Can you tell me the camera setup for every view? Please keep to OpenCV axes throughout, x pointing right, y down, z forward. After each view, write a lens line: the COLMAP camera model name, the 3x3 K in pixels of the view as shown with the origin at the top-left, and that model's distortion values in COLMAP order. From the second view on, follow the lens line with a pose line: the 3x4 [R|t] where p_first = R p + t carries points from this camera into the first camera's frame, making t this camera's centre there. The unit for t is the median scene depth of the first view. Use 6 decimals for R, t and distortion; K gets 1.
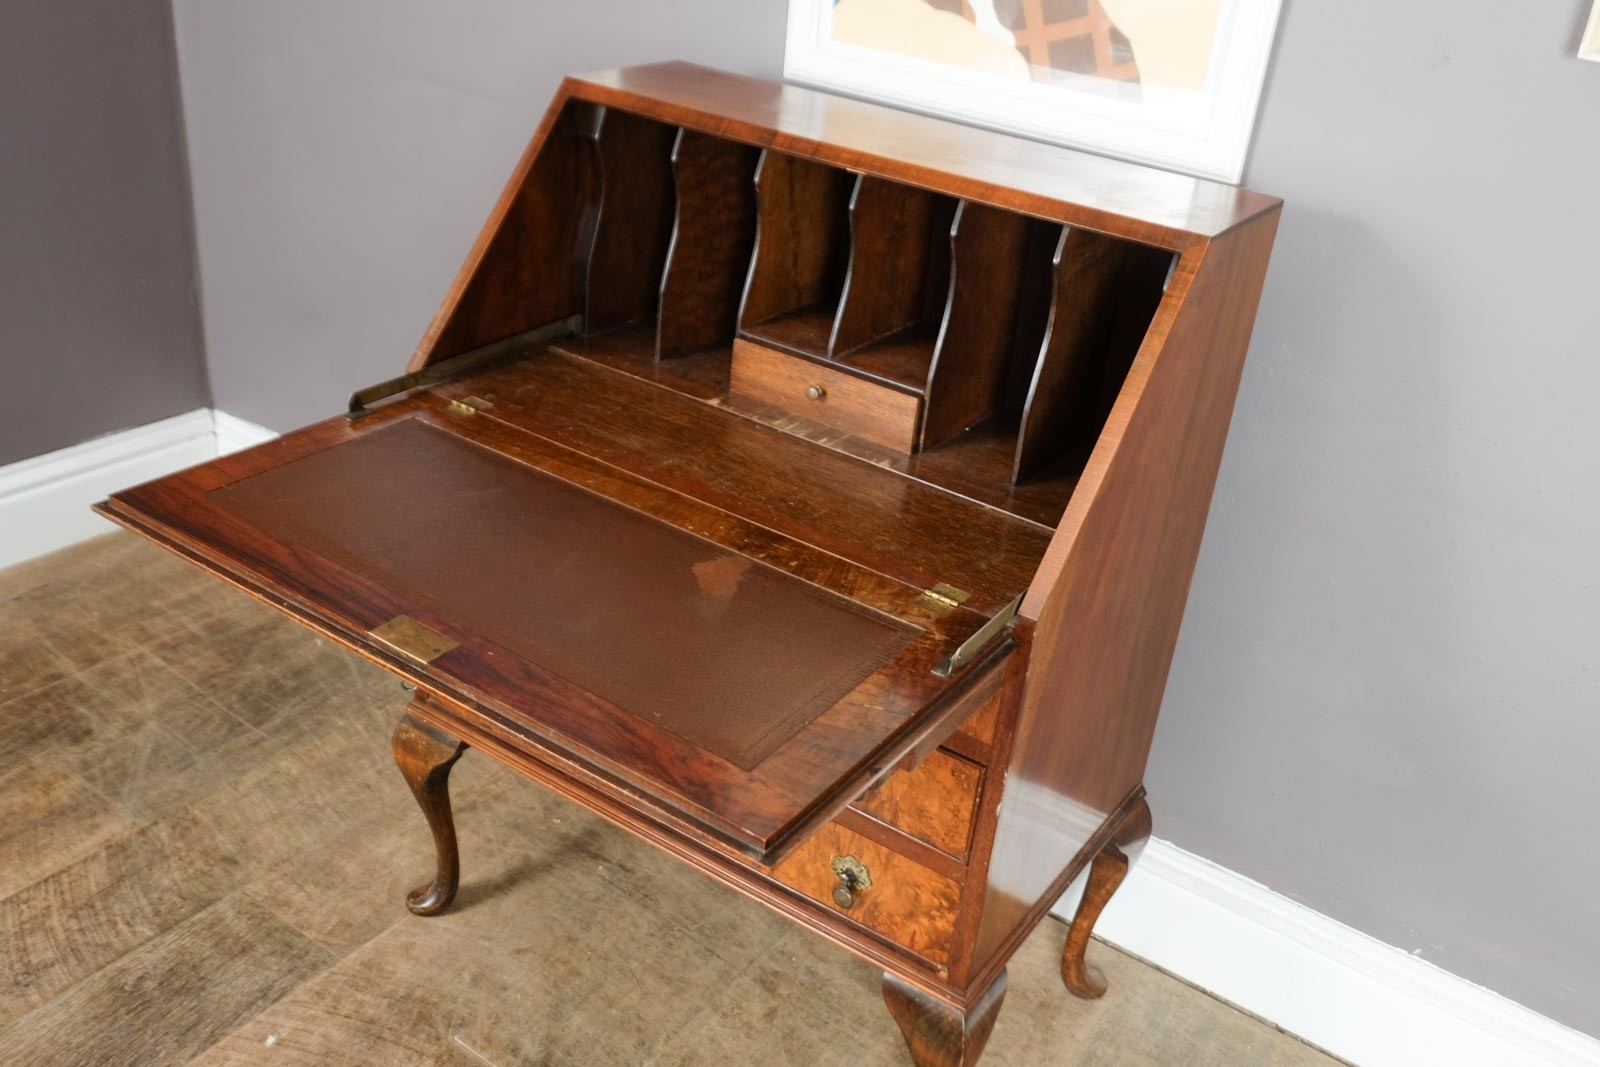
lens RADIAL K [[1473.8, 0, 833.8], [0, 1473.8, 555.9], [0, 0, 1]] dist [0.003209, 0.000000]
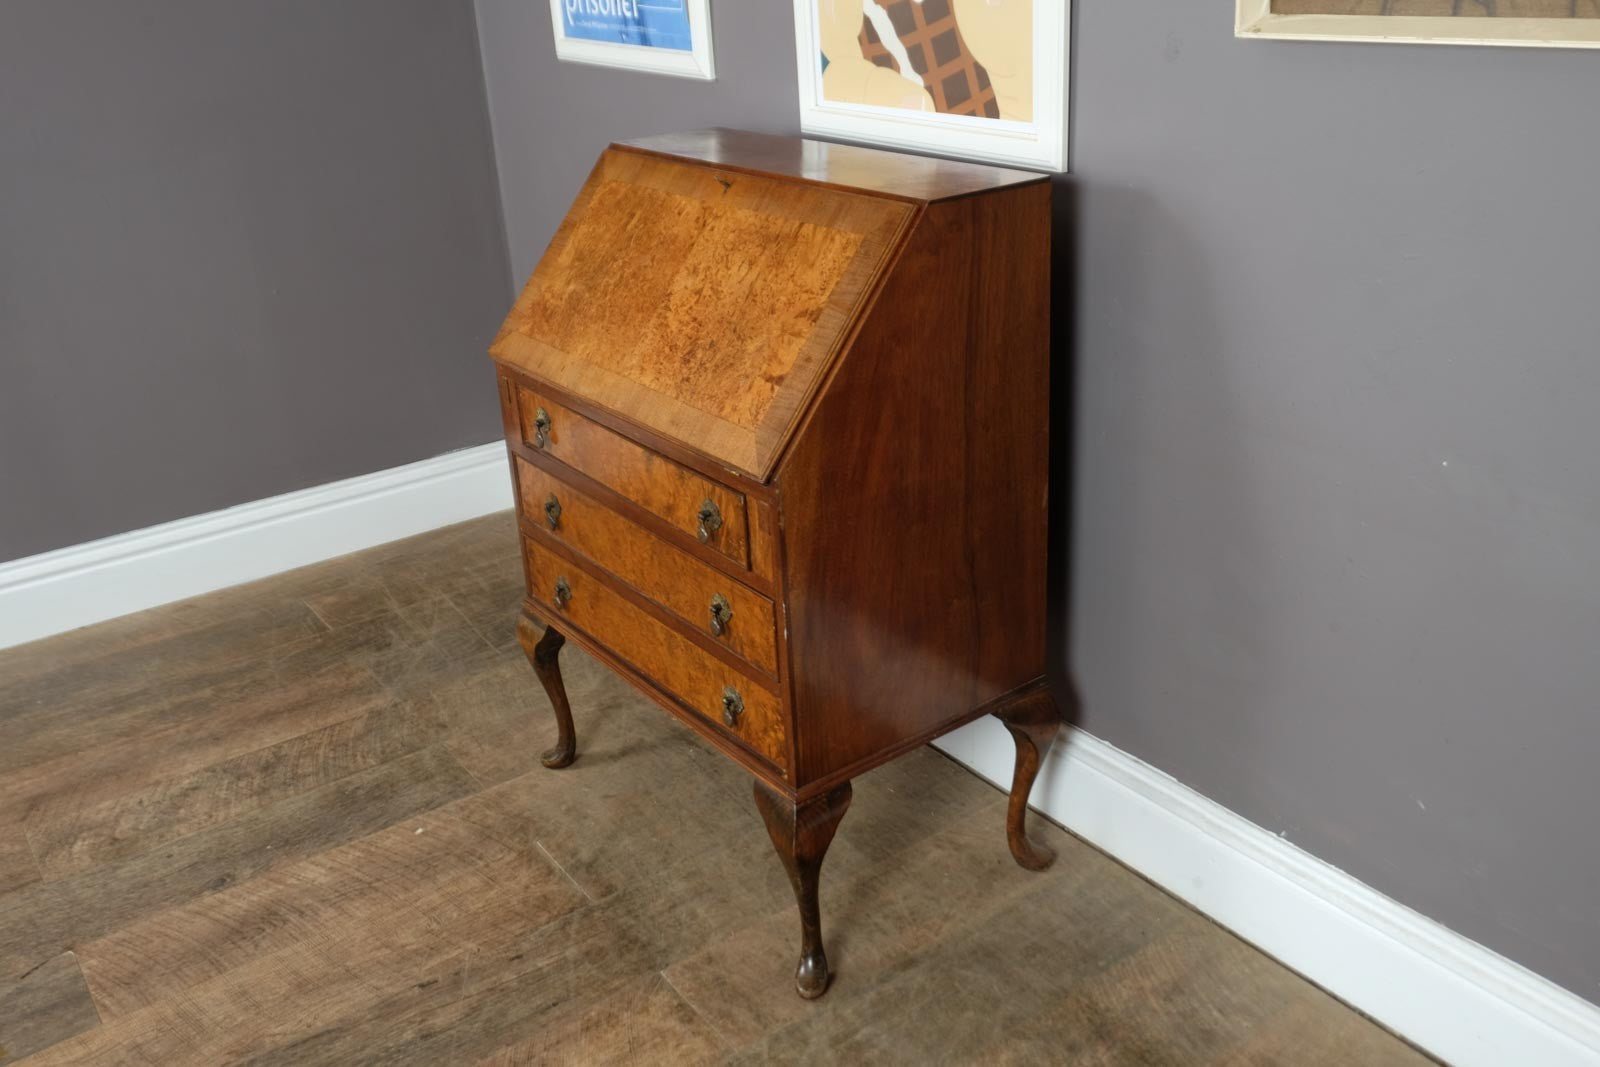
lens RADIAL K [[1425.5, 0, 825.6], [0, 1425.5, 549.8], [0, 0, 1]] dist [0.018225, -0.015216]
pose [[0.932981, 0.002134, -0.359919, 0.462371], [-0.029788, 0.997010, -0.071306, 0.140625], [0.358690, 0.077248, 0.930255, -0.154717]]
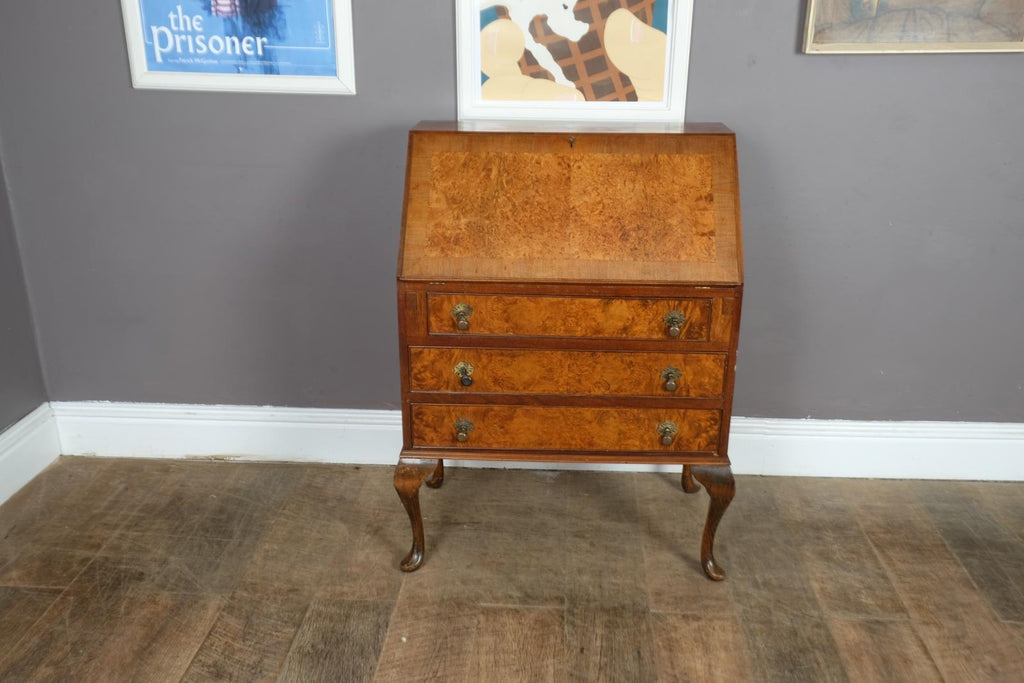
lens RADIAL K [[912.3, 0, 526.1], [0, 912.3, 345.2], [0, 0, 1]] dist [0.018225, -0.015216]
pose [[0.852401, -0.272051, 0.446543, -0.650486], [0.315457, 0.948630, -0.024232, 0.045644], [-0.417012, 0.161521, 0.894434, -0.176316]]
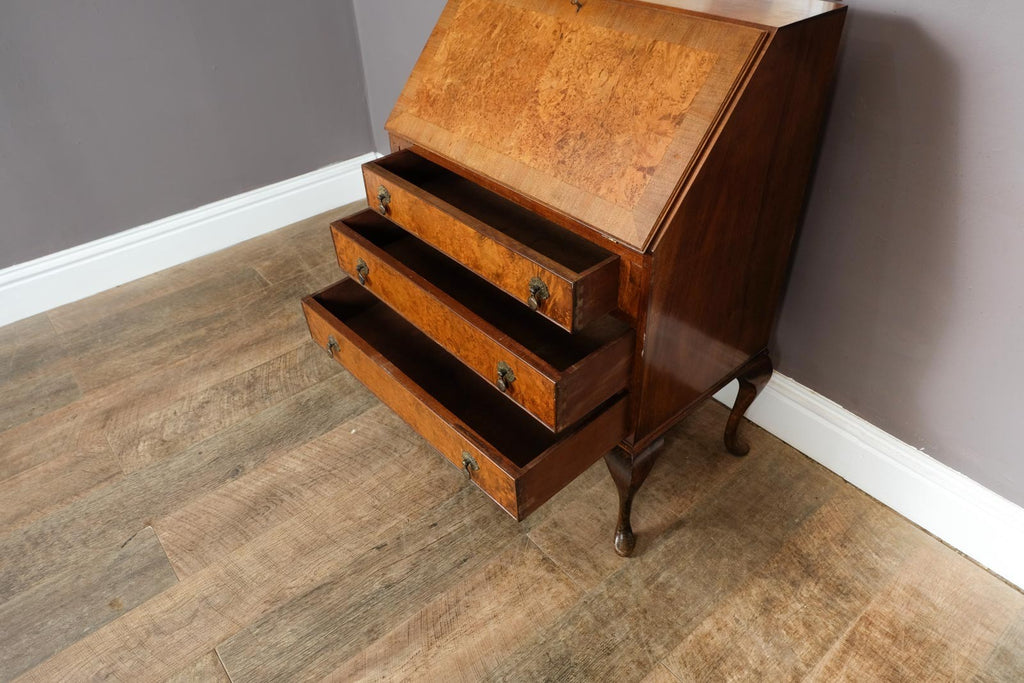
lens RADIAL K [[693.1, 0, 516.4], [0, 693.1, 340.1], [0, 0, 1]] dist [-0.036661, 0.031526]
pose [[0.952173, 0.062624, -0.299073, 0.167408], [-0.013530, 0.986454, 0.163480, 0.008793], [0.305259, -0.151615, 0.940122, 0.084268]]
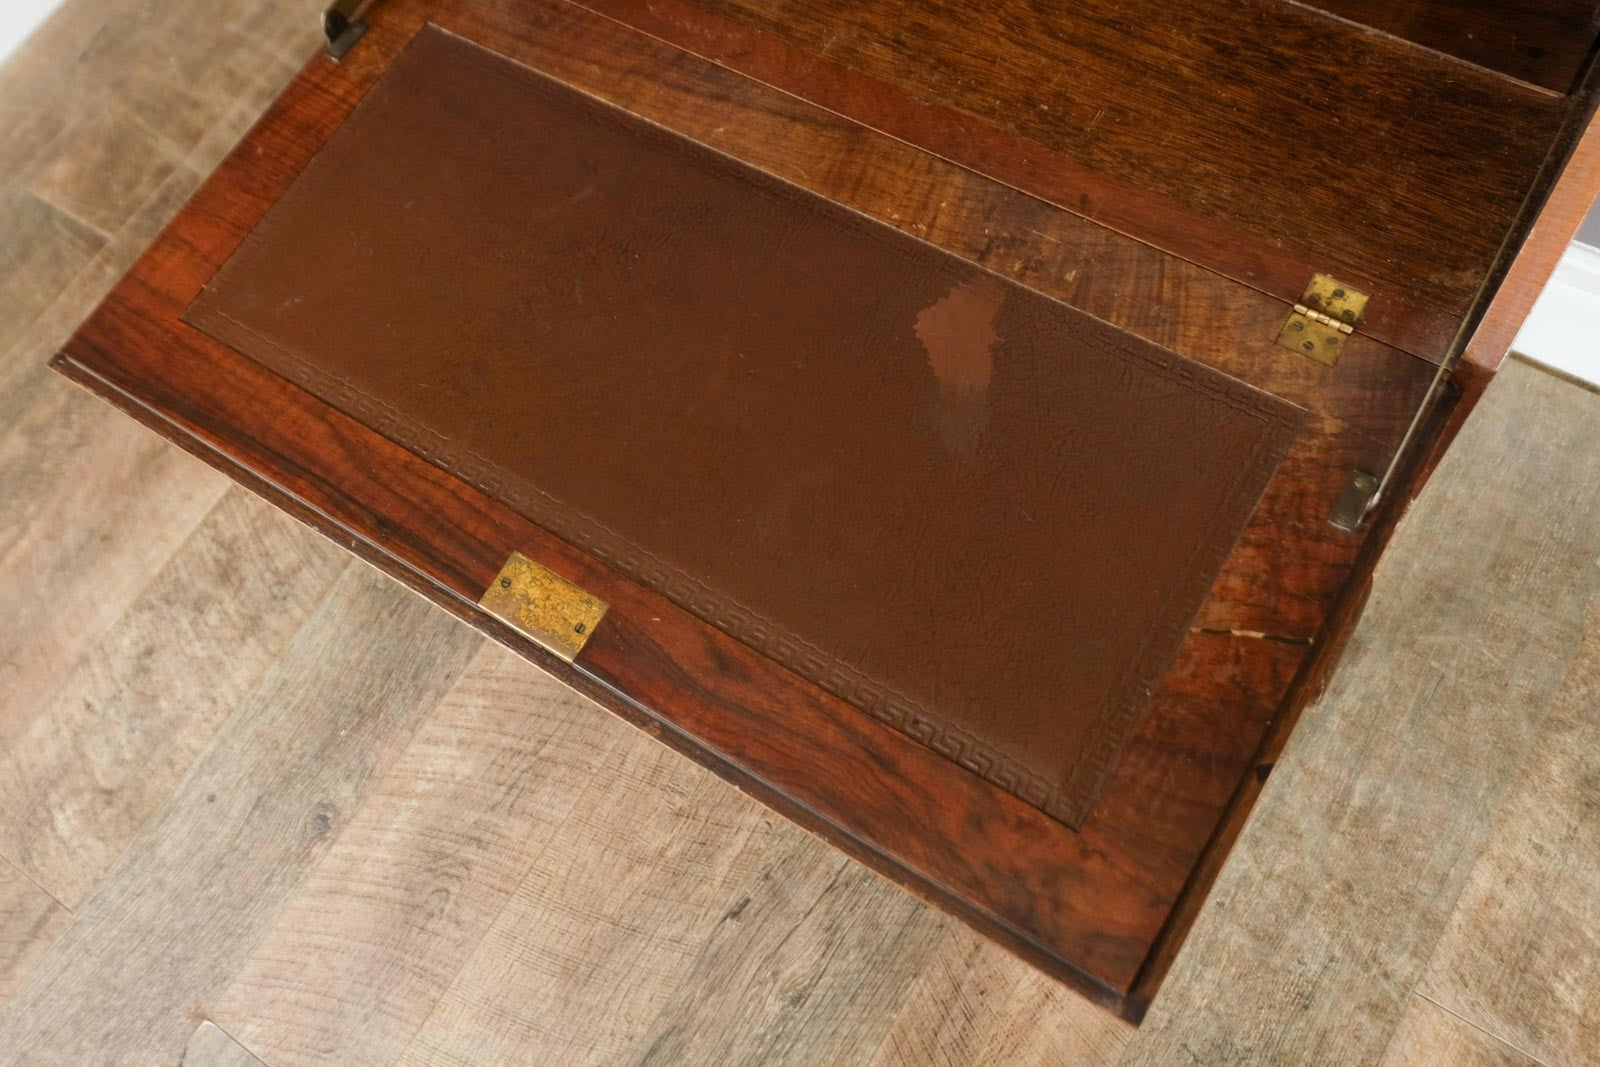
lens RADIAL K [[1406.6, 0, 822.6], [0, 1406.6, 563.8], [0, 0, 1]] dist [-0.042852, 0.060223]
pose [[0.974111, -0.107063, -0.199110, -0.017943], [0.208842, 0.763394, 0.611241, -0.210437], [0.086558, -0.636999, 0.765990, 0.337792]]
